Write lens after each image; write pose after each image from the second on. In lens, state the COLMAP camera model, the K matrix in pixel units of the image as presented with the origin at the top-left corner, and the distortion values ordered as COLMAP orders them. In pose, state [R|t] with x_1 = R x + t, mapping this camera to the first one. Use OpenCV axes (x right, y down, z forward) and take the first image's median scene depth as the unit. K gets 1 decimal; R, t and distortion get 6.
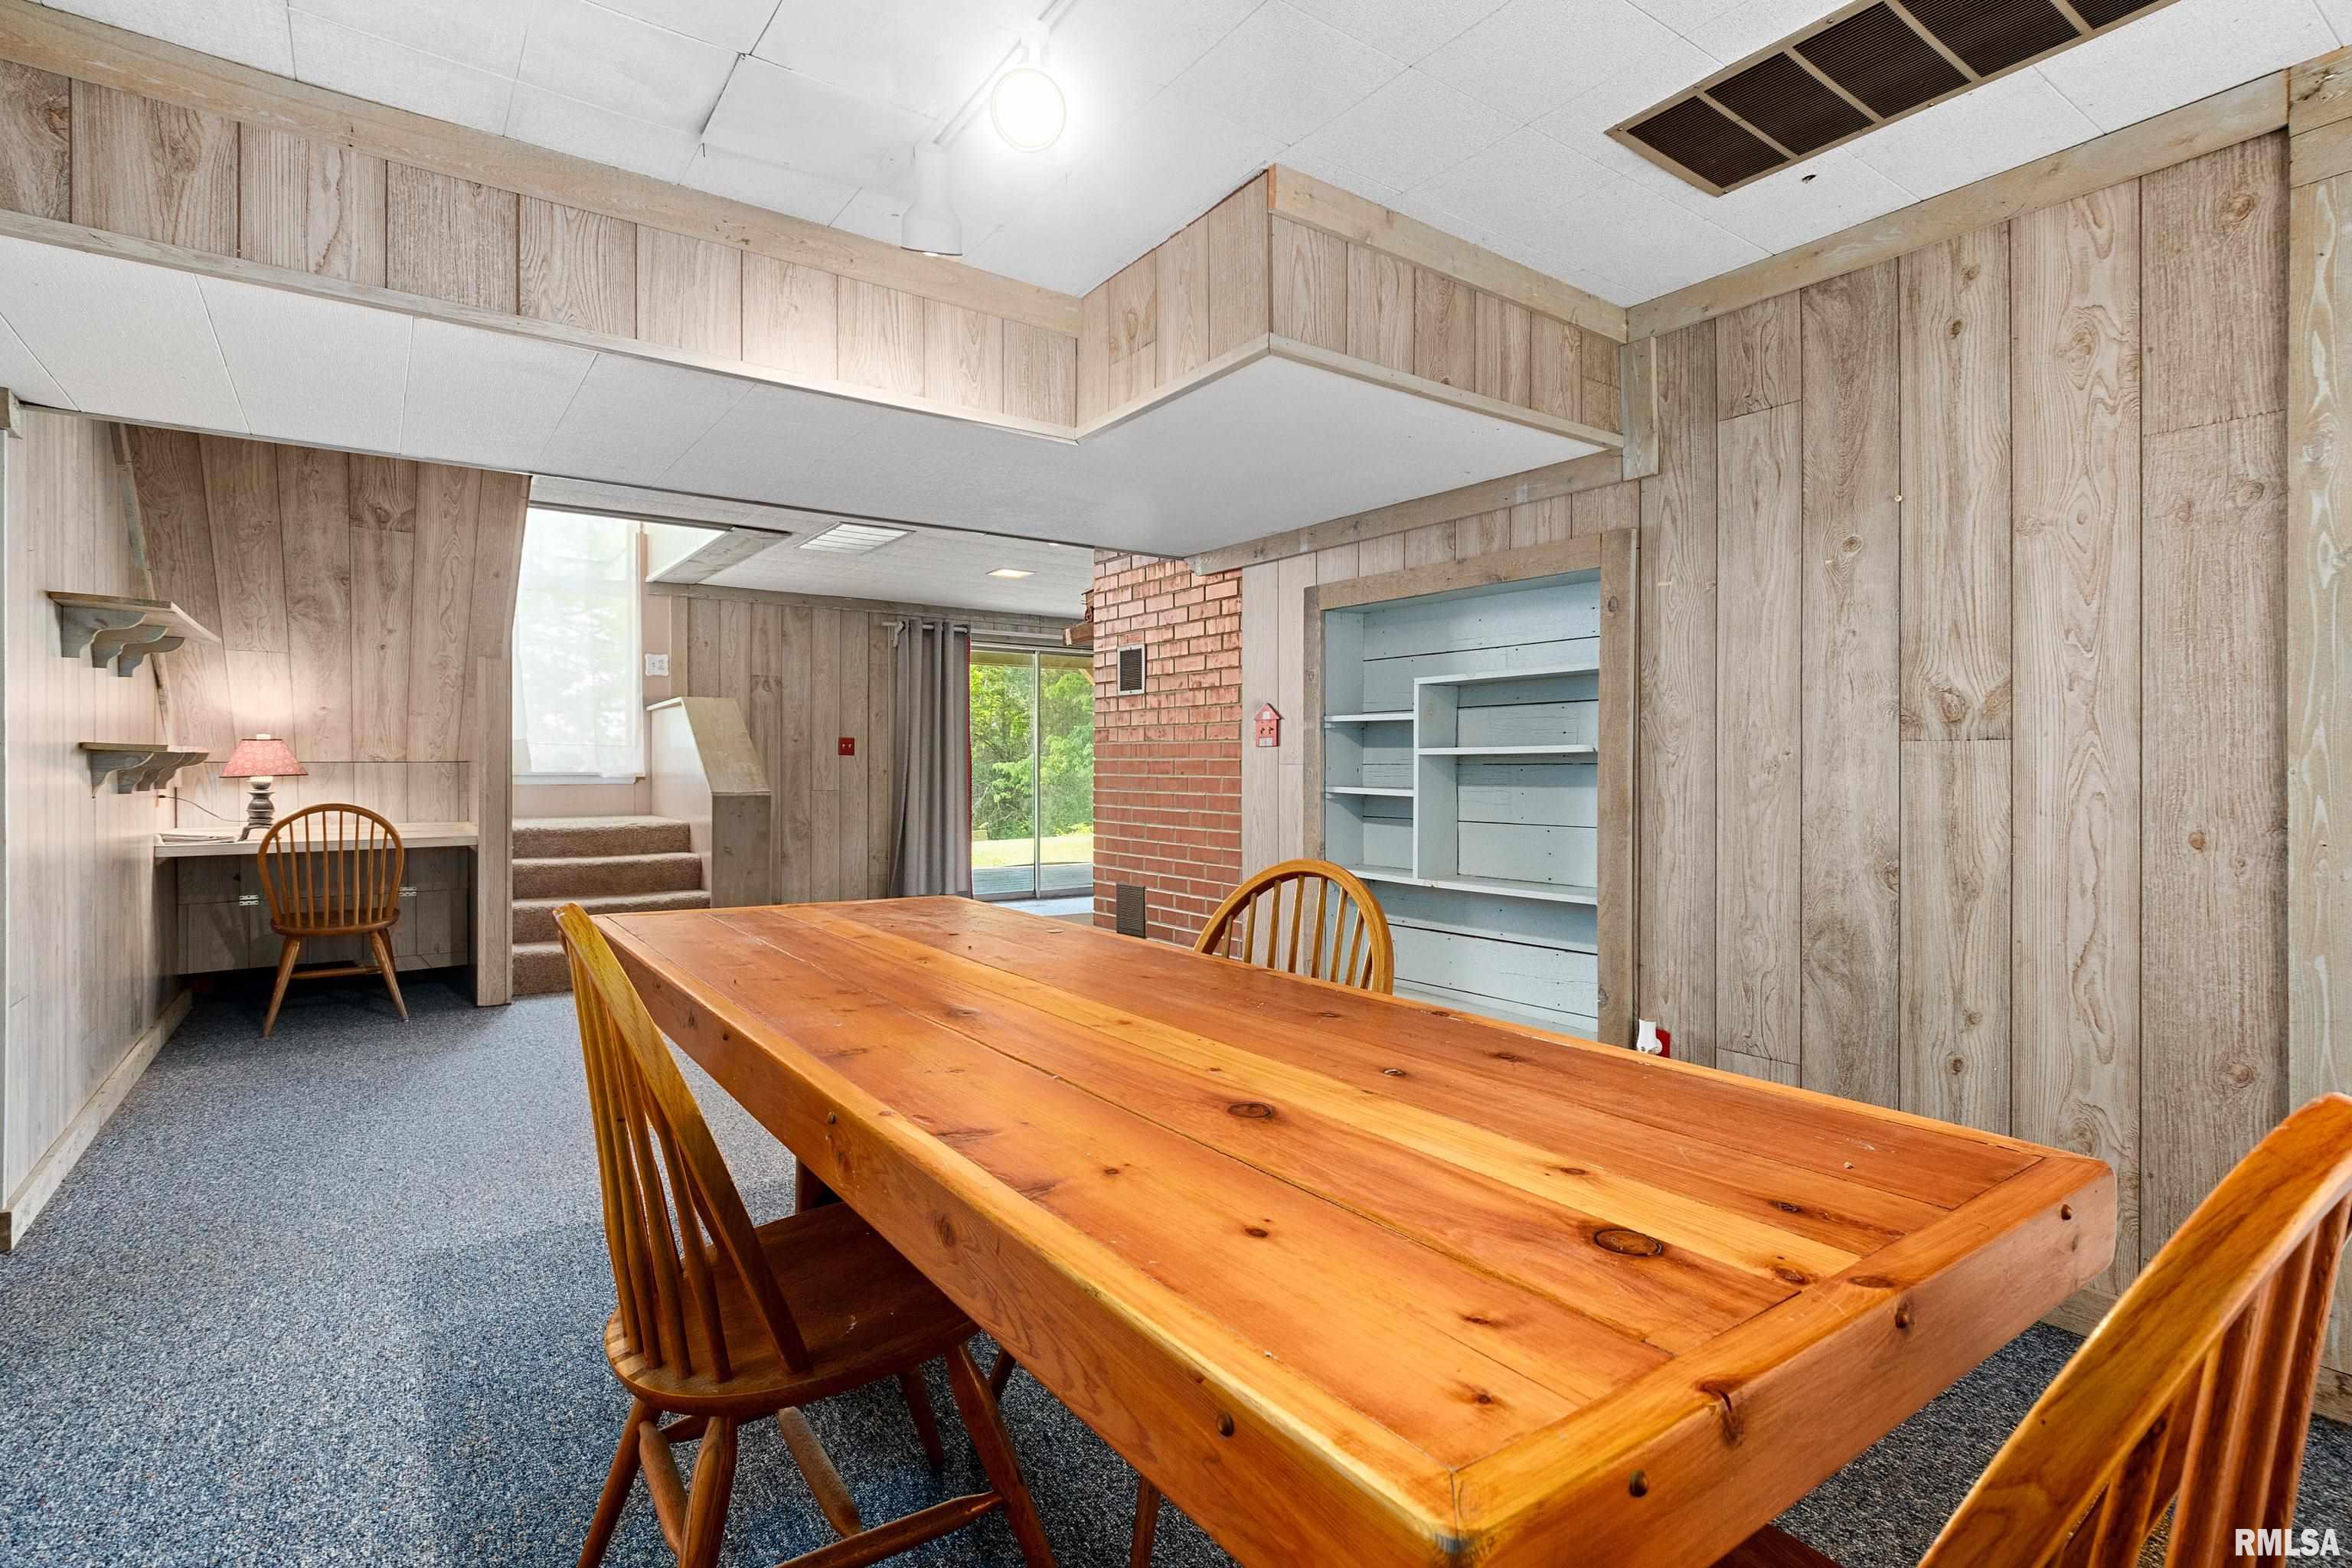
lens RADIAL K [[1097.5, 0, 1166.2], [0, 1097.5, 769.5], [0, 0, 1]] dist [-0.000439, 0.000223]
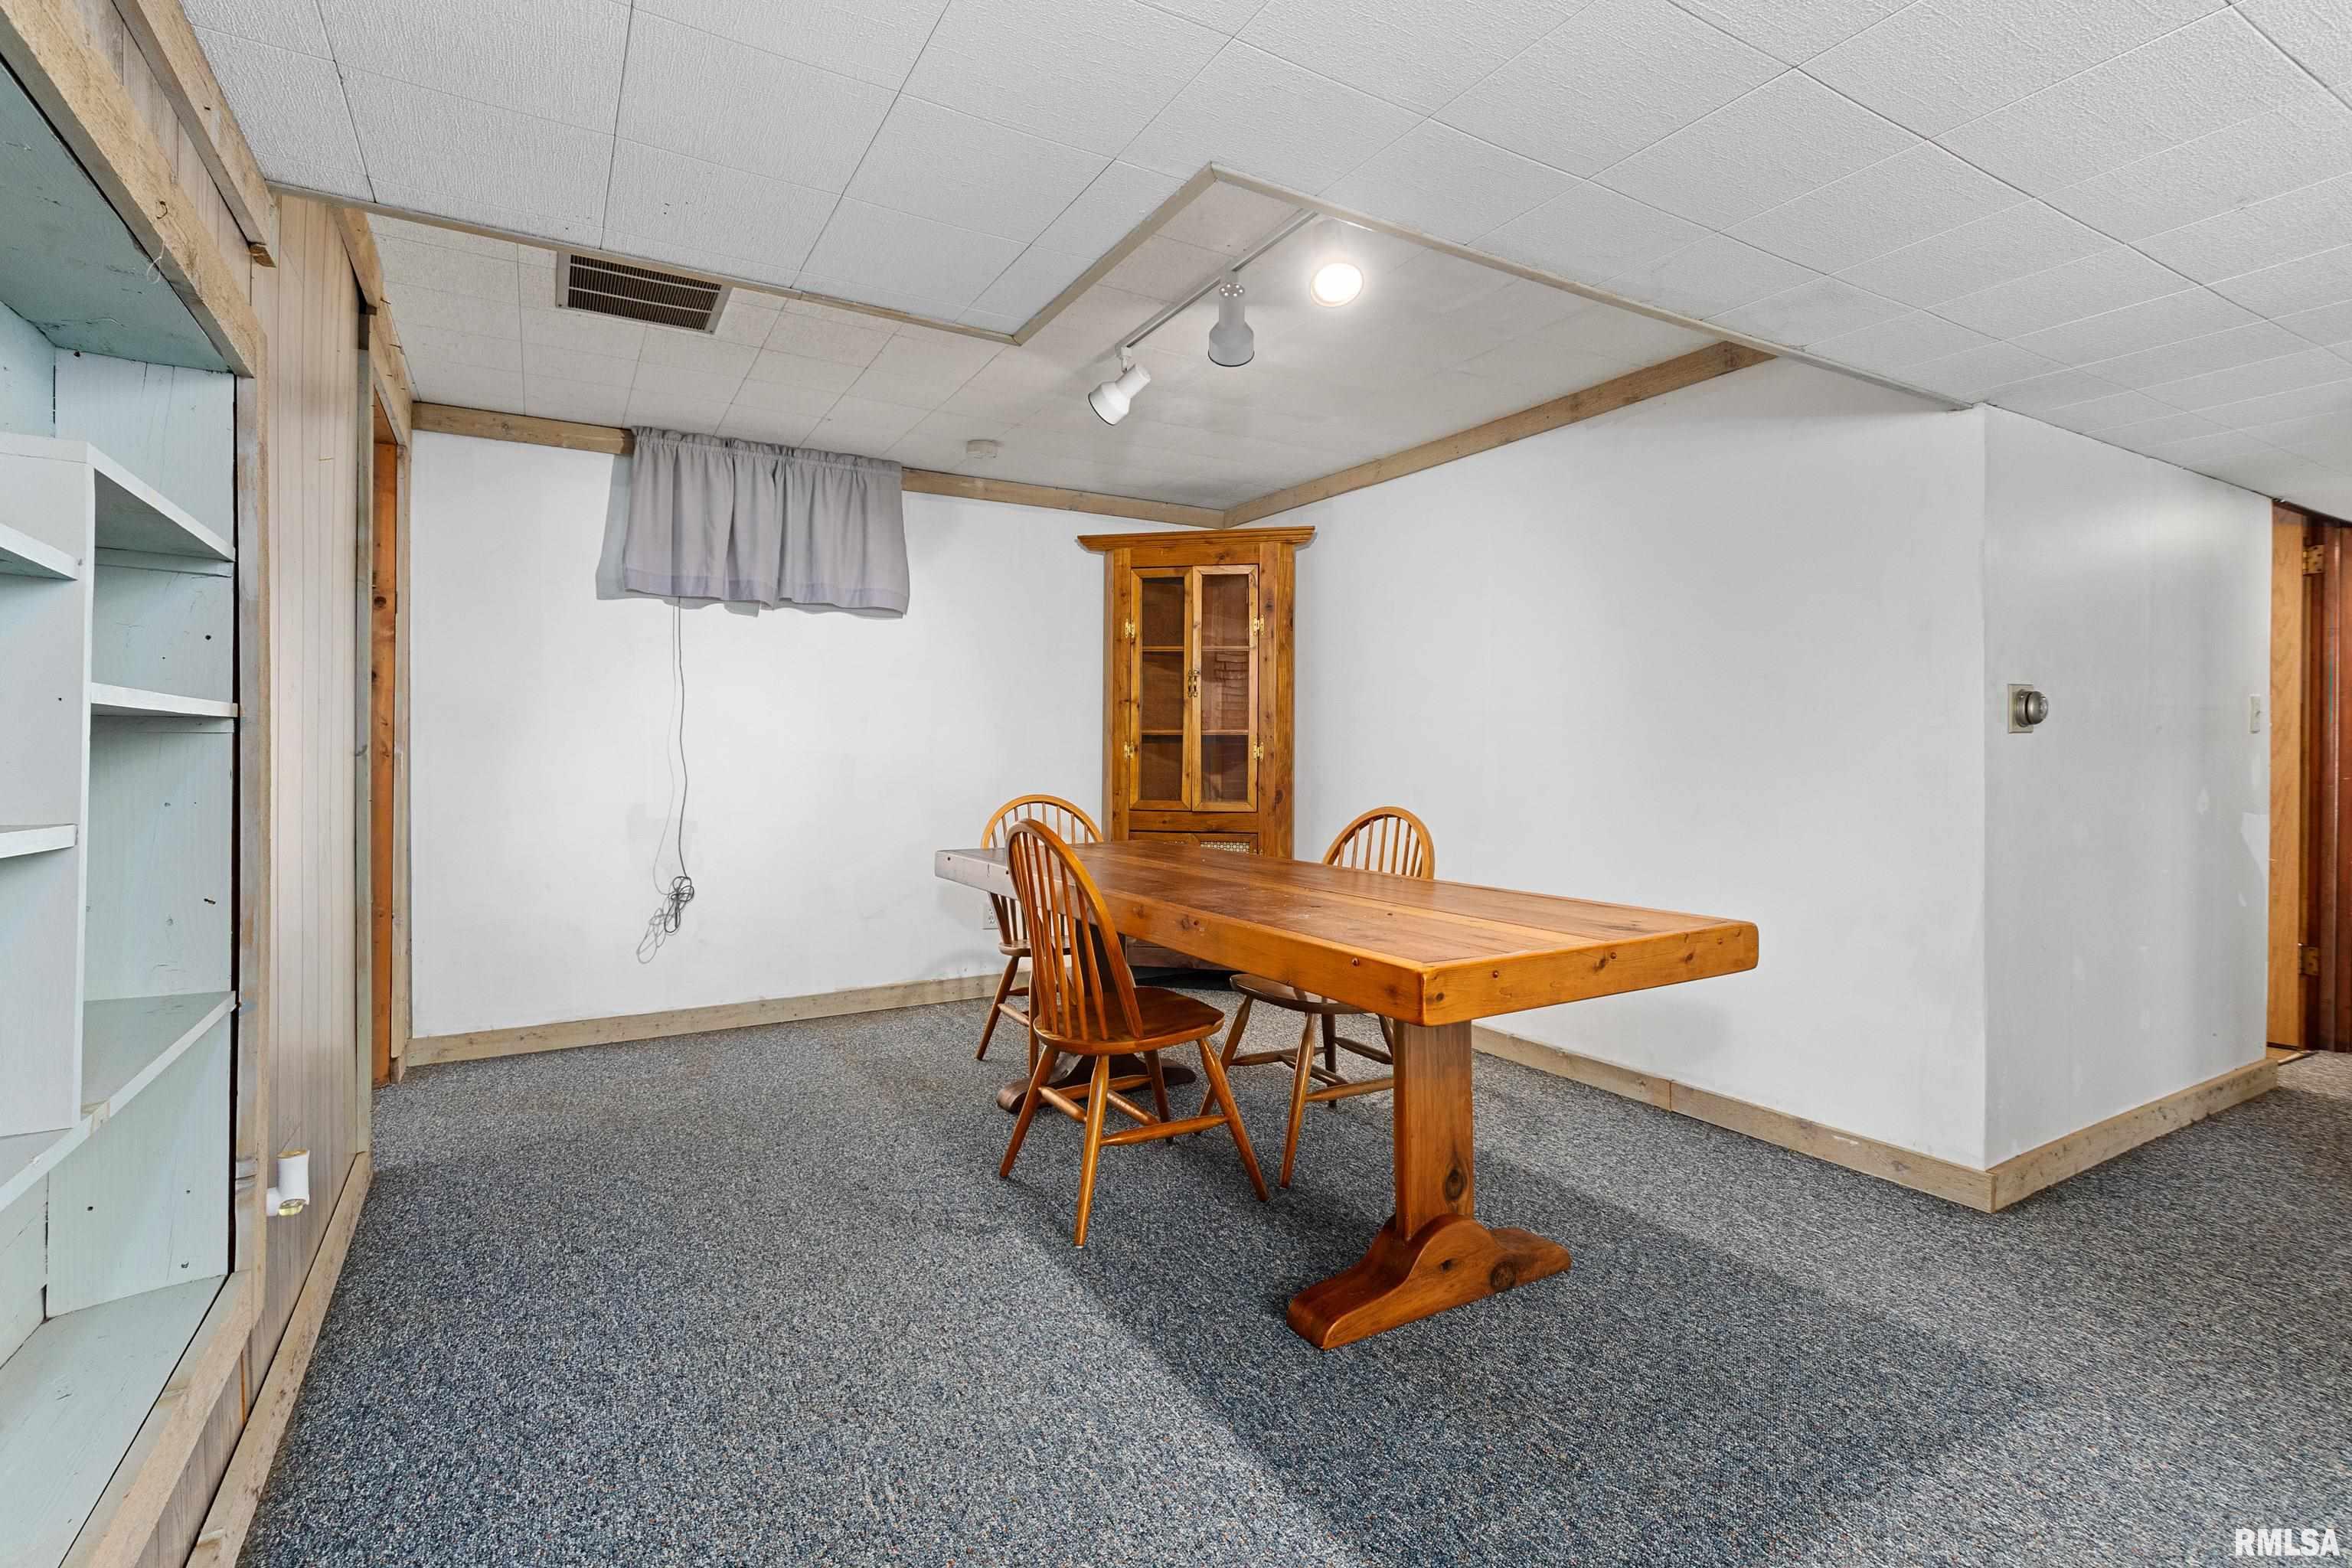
lens RADIAL K [[1097.5, 0, 1187.7], [0, 1097.5, 762.5], [0, 0, 1]] dist [-0.000439, 0.000223]
pose [[-0.995867, -0.002631, 0.090790, -0.150768], [-0.001660, 0.999941, 0.010774, -0.000019], [-0.090813, 0.010578, -0.995812, 1.788479]]
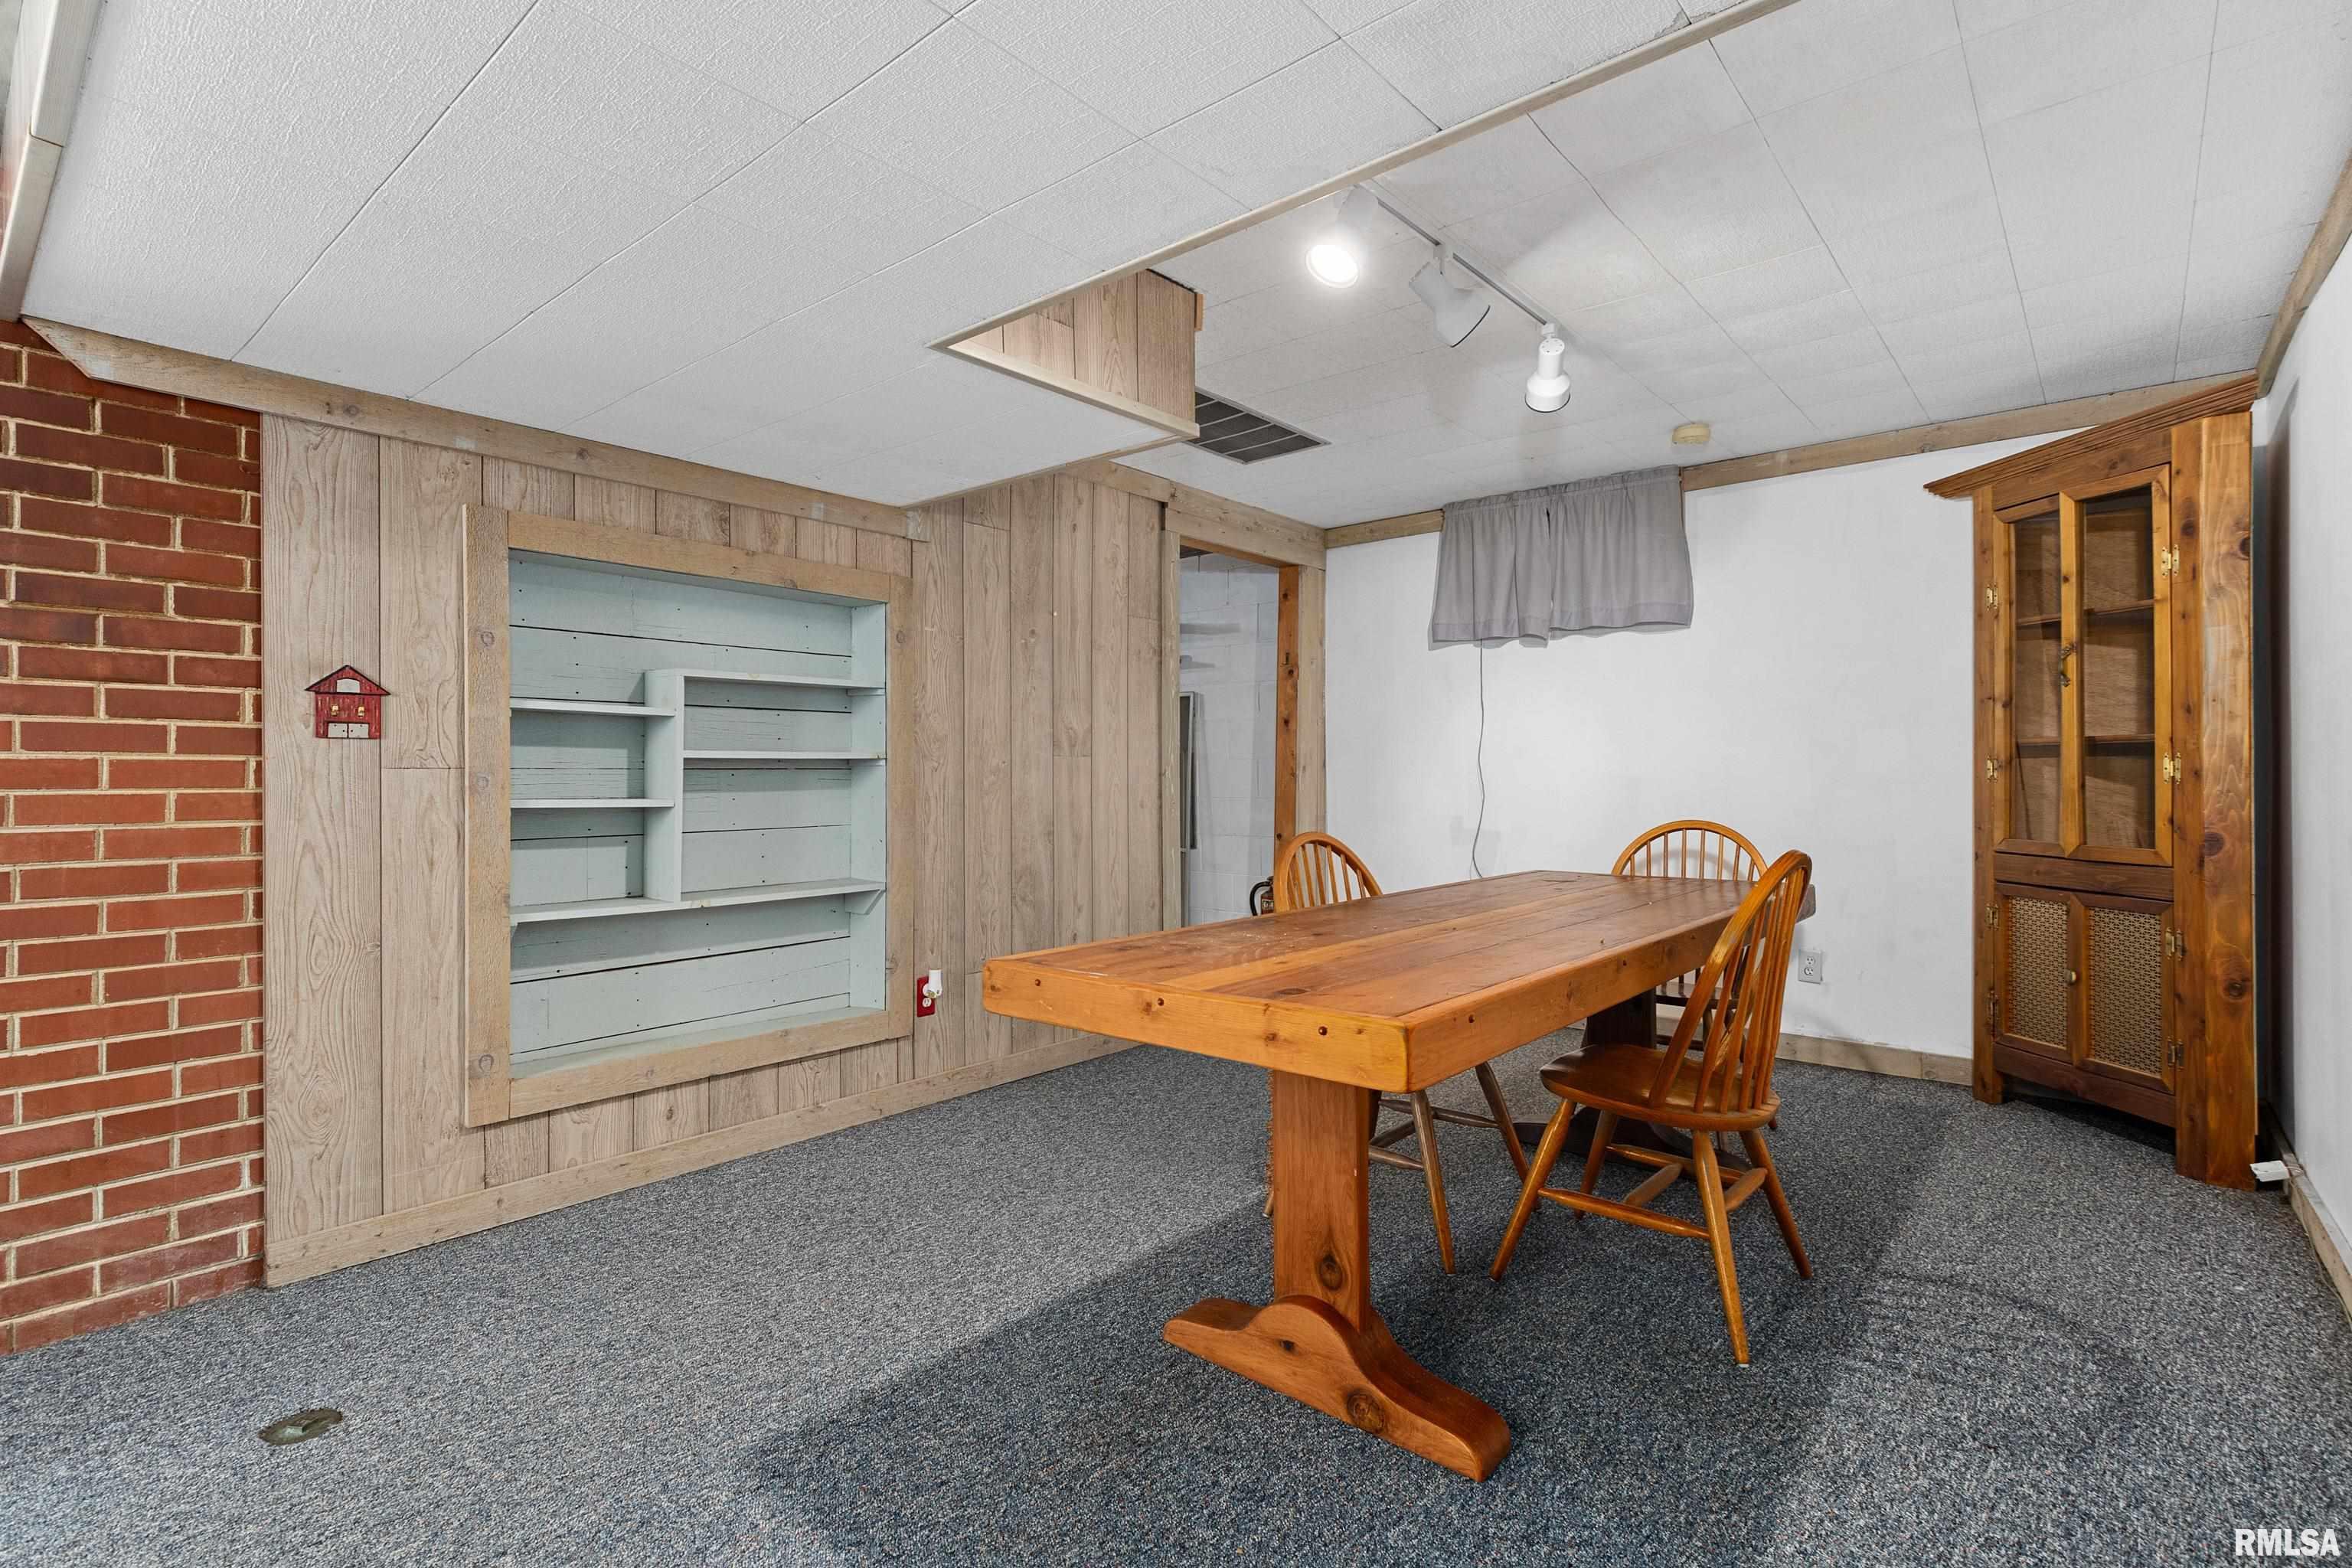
lens RADIAL K [[1097.5, 0, 1181.1], [0, 1097.5, 778.4], [0, 0, 1]] dist [-0.000439, 0.000223]
pose [[-0.238641, -0.002991, 0.971103, -0.997184], [0.005539, 0.999975, 0.004441, 0.002097], [-0.971092, 0.006439, -0.238618, 1.174196]]
